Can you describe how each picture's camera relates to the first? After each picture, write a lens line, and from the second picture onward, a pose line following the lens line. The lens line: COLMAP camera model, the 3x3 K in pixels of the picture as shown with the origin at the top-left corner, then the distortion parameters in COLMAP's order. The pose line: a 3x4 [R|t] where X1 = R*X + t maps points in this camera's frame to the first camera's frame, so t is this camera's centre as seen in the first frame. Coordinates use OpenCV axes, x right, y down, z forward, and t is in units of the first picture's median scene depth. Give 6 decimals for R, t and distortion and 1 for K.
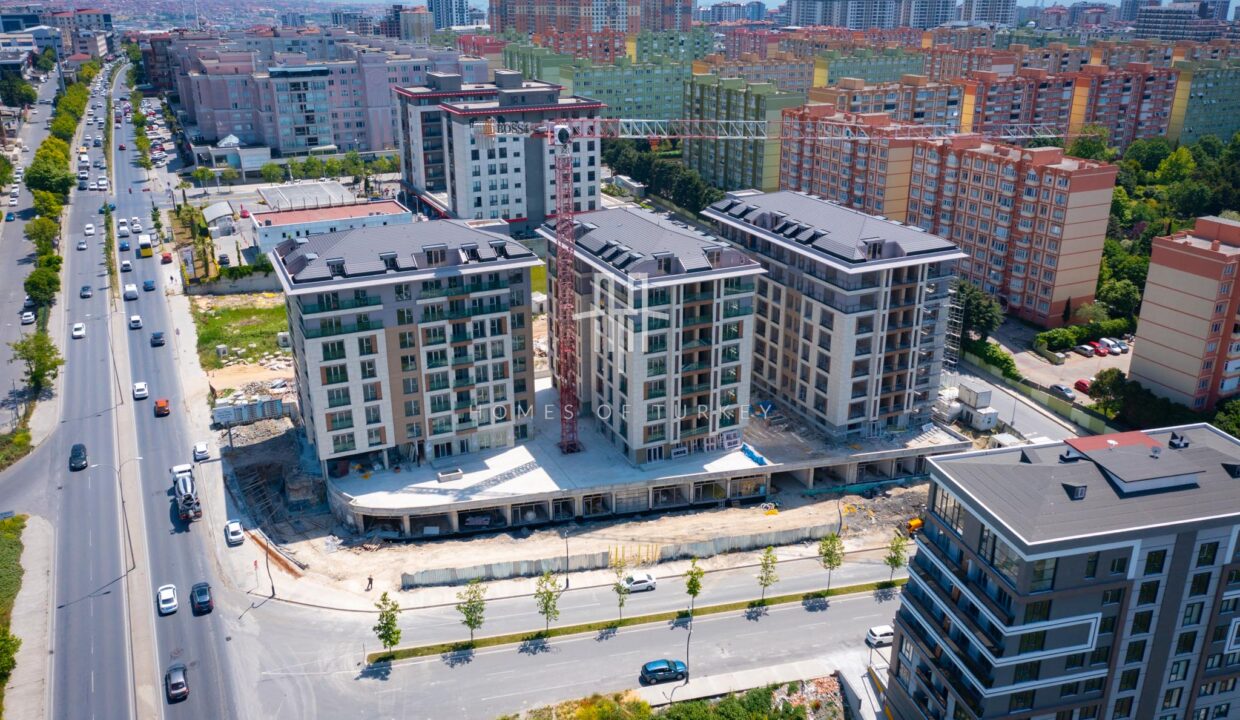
lens RADIAL K [[991.2, 0, 623.7], [0, 991.2, 358.6], [0, 0, 1]] dist [0.006449, 0.009357]
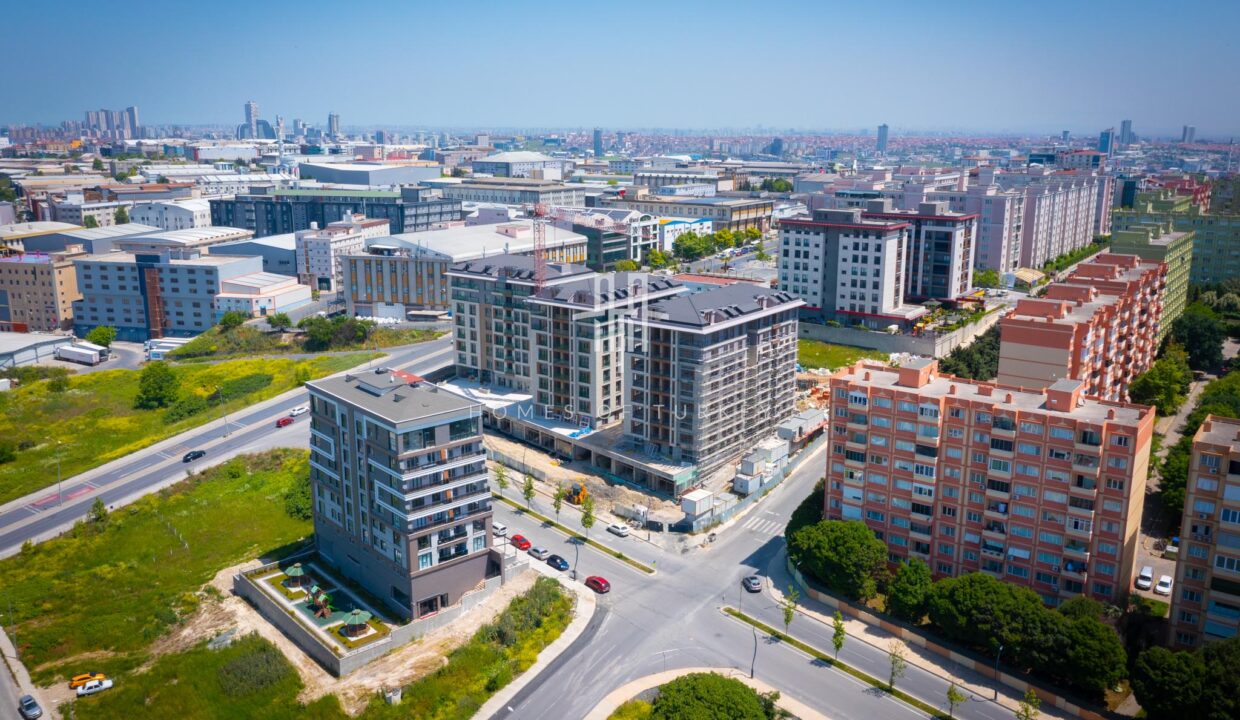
lens RADIAL K [[991.2, 0, 623.7], [0, 991.2, 358.6], [0, 0, 1]] dist [0.006449, 0.009357]
pose [[0.471952, 0.208340, -0.856654, 0.918536], [-0.318334, 0.946394, 0.054787, -0.072822], [0.822146, 0.246845, 0.512975, 0.163469]]
